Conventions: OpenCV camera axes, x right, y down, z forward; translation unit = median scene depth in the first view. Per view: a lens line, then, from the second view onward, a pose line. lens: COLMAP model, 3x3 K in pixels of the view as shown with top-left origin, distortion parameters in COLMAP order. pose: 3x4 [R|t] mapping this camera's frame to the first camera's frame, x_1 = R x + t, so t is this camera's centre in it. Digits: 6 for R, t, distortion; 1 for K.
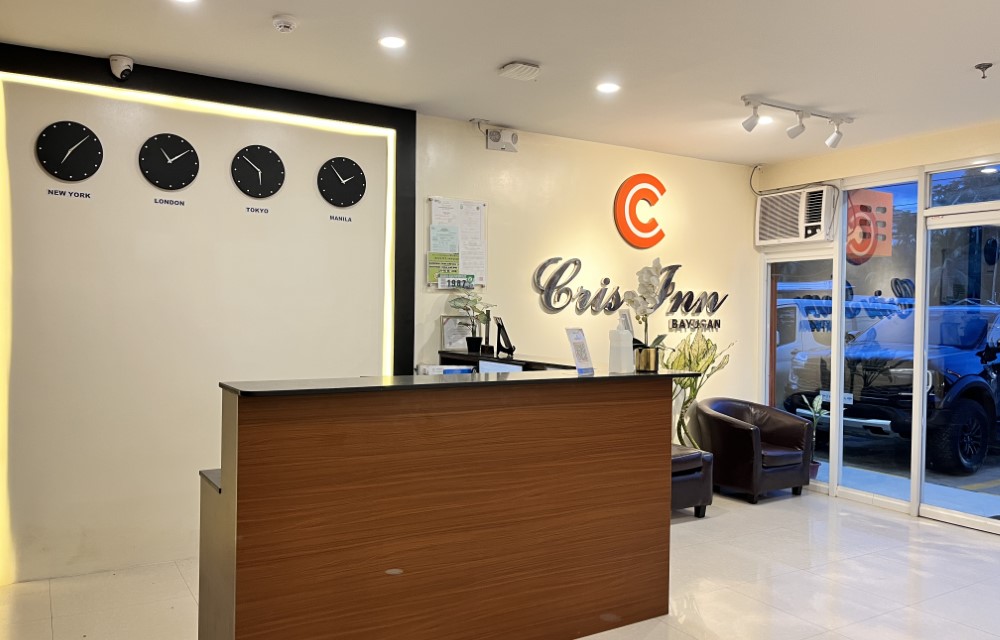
lens RADIAL K [[758.4, 0, 500.0], [0, 758.4, 320.0], [0, 0, 1]] dist [0.068900, -0.095054]
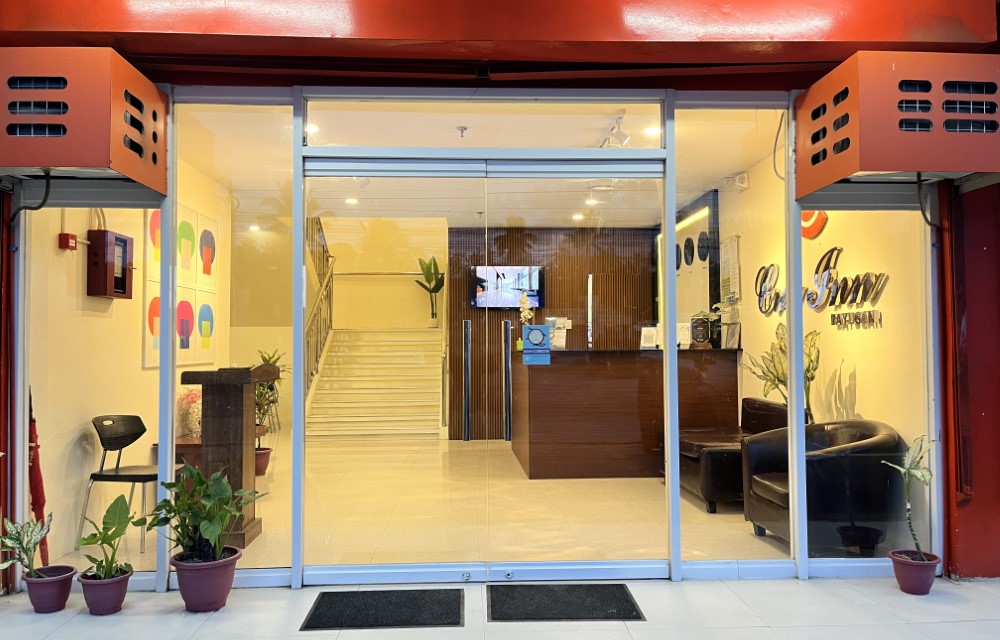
lens RADIAL K [[758.4, 0, 500.0], [0, 758.4, 320.0], [0, 0, 1]] dist [0.068900, -0.095054]
pose [[-0.478489, -0.042045, -0.877086, 1.354158], [-0.007931, 0.999019, -0.043563, 0.052933], [0.878058, -0.013888, -0.478353, 1.296123]]
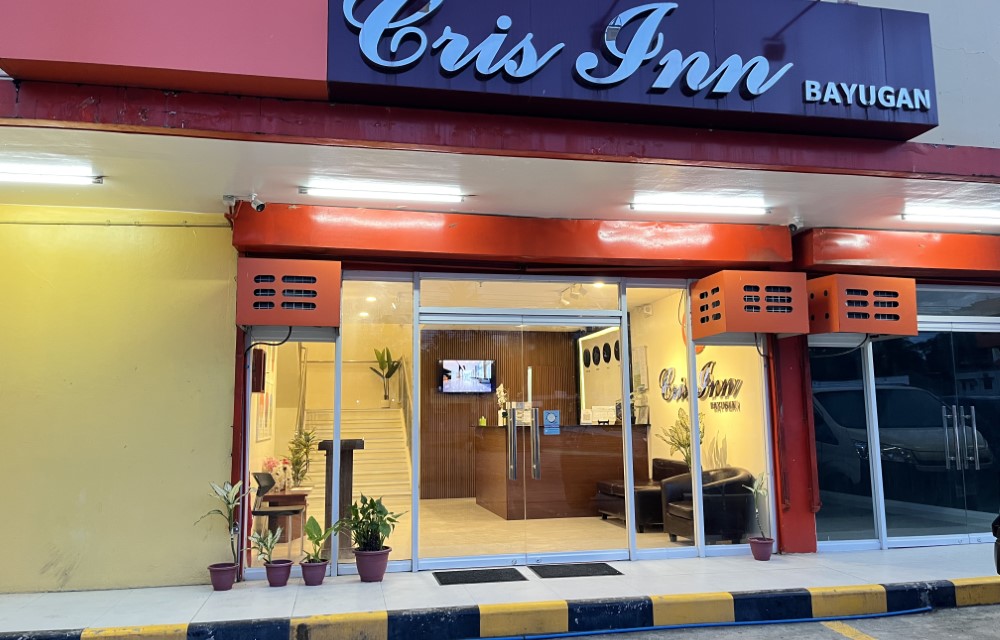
lens RADIAL K [[758.4, 0, 500.0], [0, 758.4, 320.0], [0, 0, 1]] dist [0.068900, -0.095054]
pose [[-0.334790, -0.134625, -0.932626, 1.940572], [0.000123, 0.989735, -0.142913, 0.056208], [0.942293, -0.047961, -0.331337, 1.320577]]
